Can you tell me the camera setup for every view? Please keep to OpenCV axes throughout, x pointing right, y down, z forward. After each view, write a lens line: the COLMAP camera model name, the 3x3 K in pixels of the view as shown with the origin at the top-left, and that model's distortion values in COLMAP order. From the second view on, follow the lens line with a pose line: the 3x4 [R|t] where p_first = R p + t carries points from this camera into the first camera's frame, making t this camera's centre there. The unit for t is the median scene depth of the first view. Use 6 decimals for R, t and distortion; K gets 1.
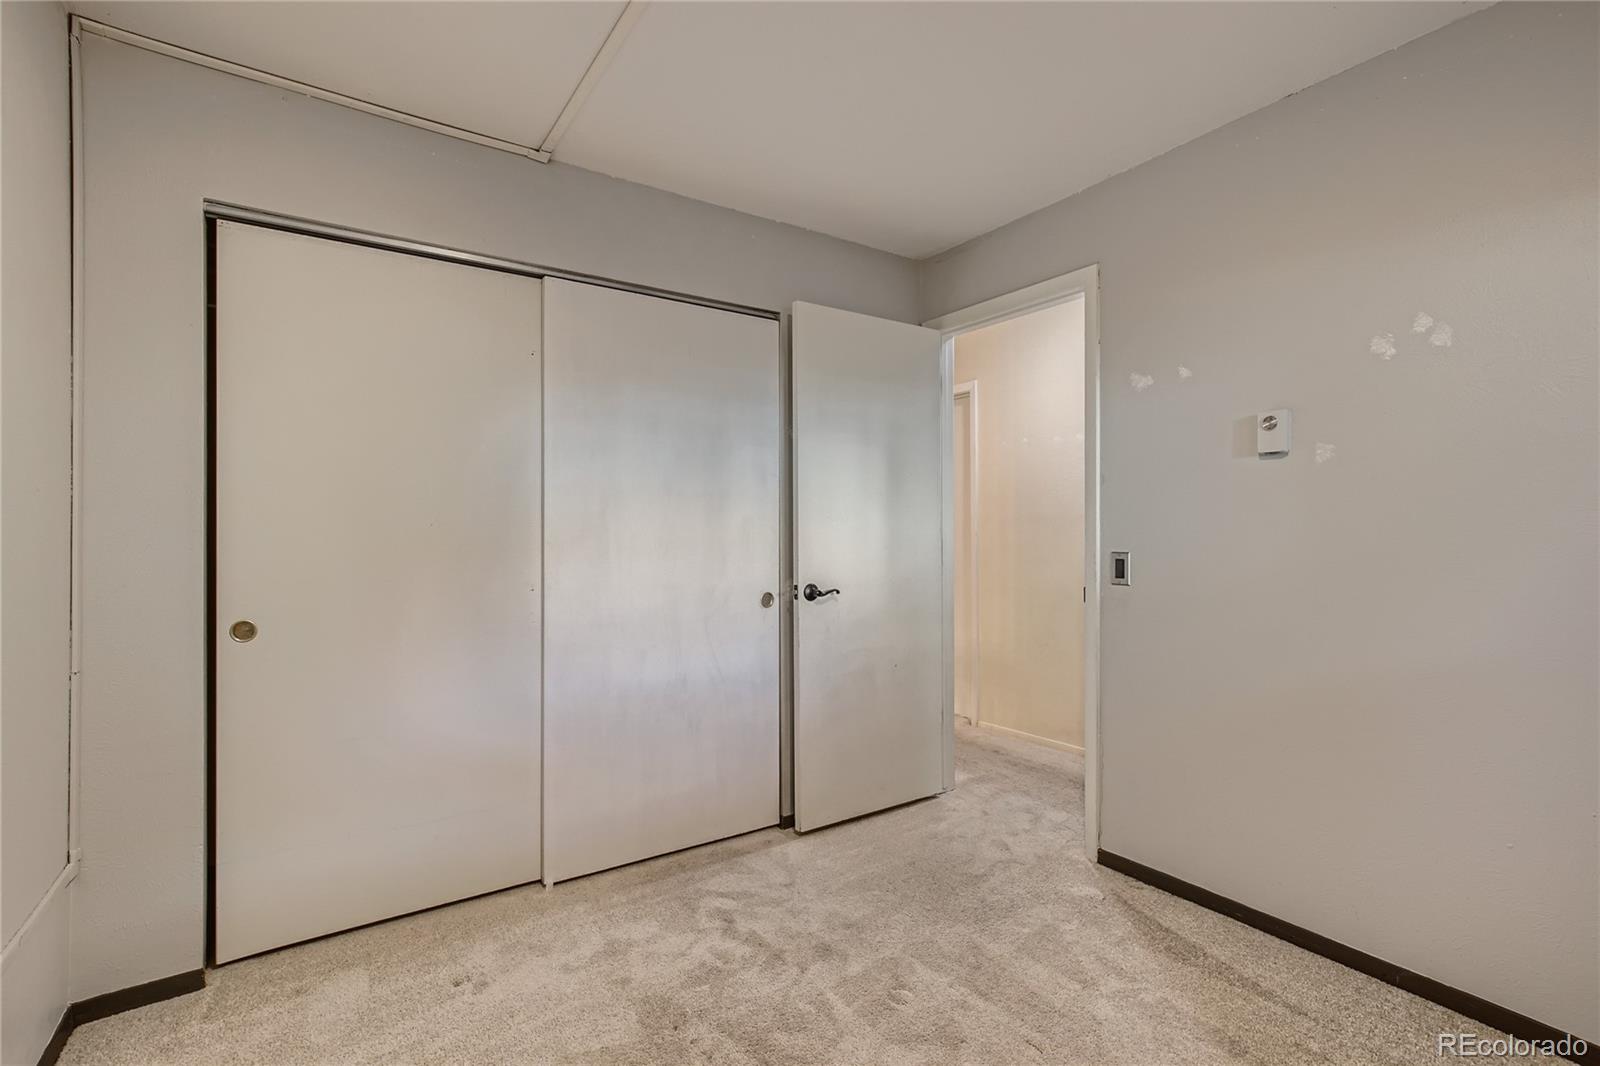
lens RADIAL K [[736.0, 0, 807.6], [0, 736.0, 532.8], [0, 0, 1]] dist [0.001883, 0.004958]
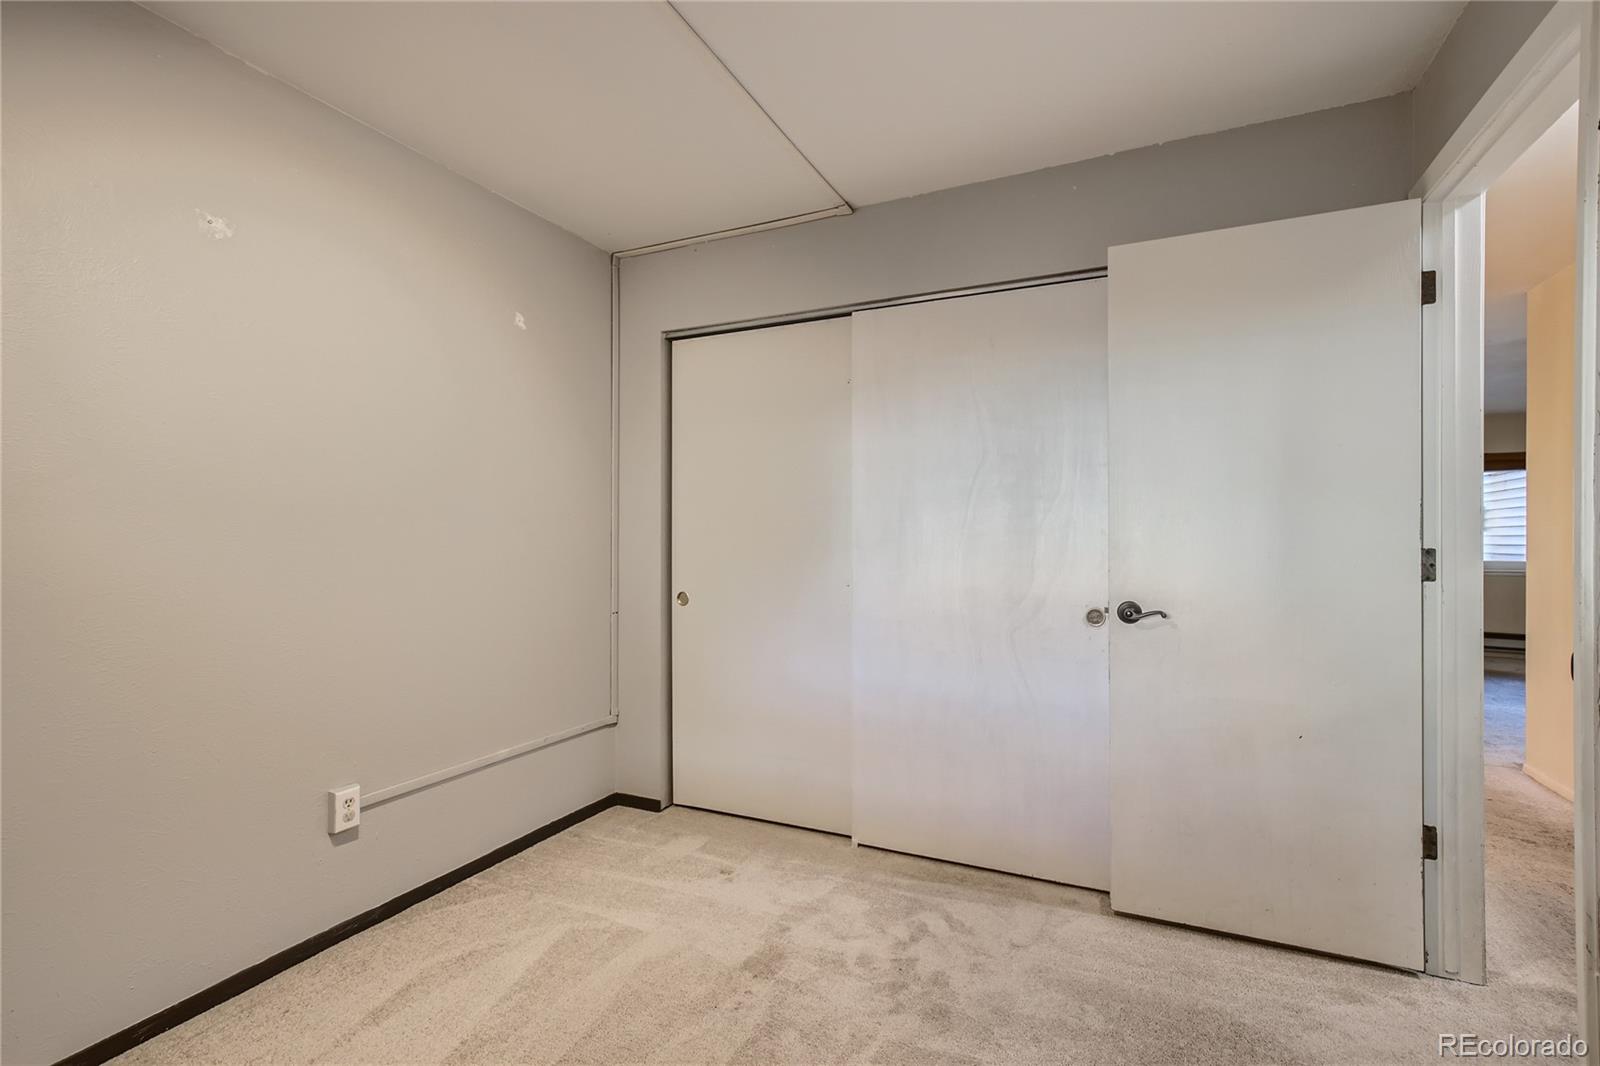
lens RADIAL K [[736.0, 0, 807.6], [0, 736.0, 532.8], [0, 0, 1]] dist [0.001883, 0.004958]
pose [[0.508357, 0.001596, -0.861145, 0.636218], [0.003105, 0.999988, 0.003687, -0.010352], [0.861141, -0.004548, 0.508346, 0.379139]]
